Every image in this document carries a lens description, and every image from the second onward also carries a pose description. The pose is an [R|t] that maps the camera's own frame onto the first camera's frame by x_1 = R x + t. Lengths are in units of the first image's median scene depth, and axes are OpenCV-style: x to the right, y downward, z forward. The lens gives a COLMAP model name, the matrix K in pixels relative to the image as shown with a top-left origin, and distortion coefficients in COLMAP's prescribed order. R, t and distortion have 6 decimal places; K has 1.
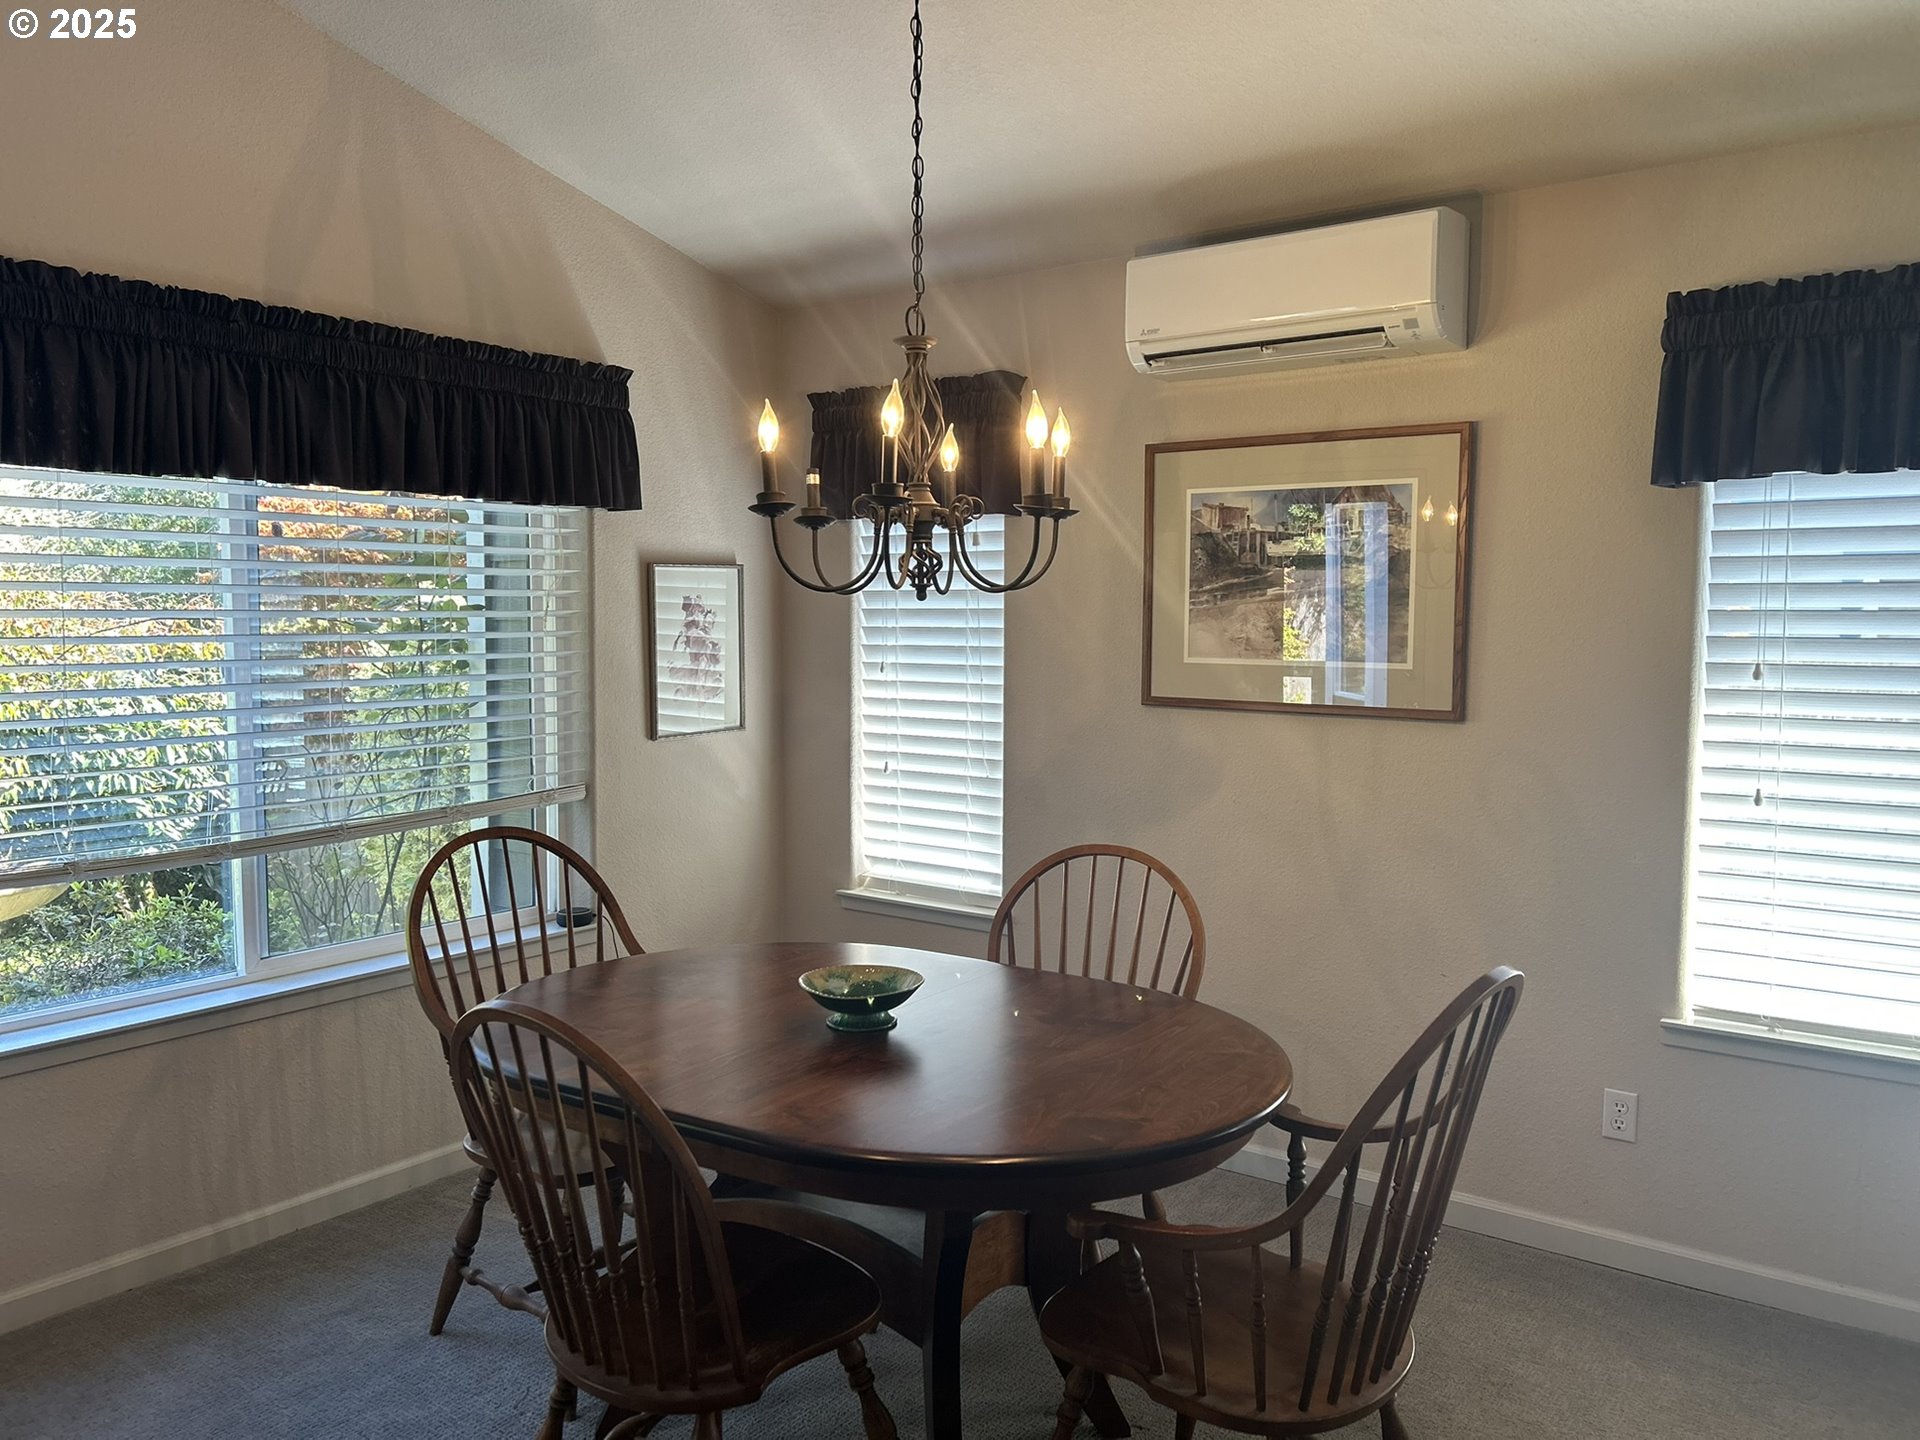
lens RADIAL K [[1476.2, 0, 960.0], [0, 1476.2, 720.0], [0, 0, 1]] dist [0.170423, -0.384122]
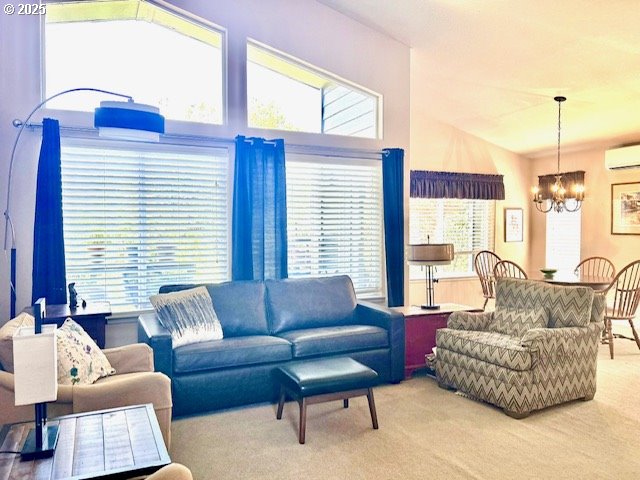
lens RADIAL K [[490.3, 0, 320.0], [0, 490.3, 240.0], [0, 0, 1]] dist [0.069999, -0.080476]
pose [[0.879976, 0.005070, -0.474991, 0.058107], [-0.027644, 0.998795, -0.040554, 0.106348], [0.474213, 0.048817, 0.879056, -0.975662]]
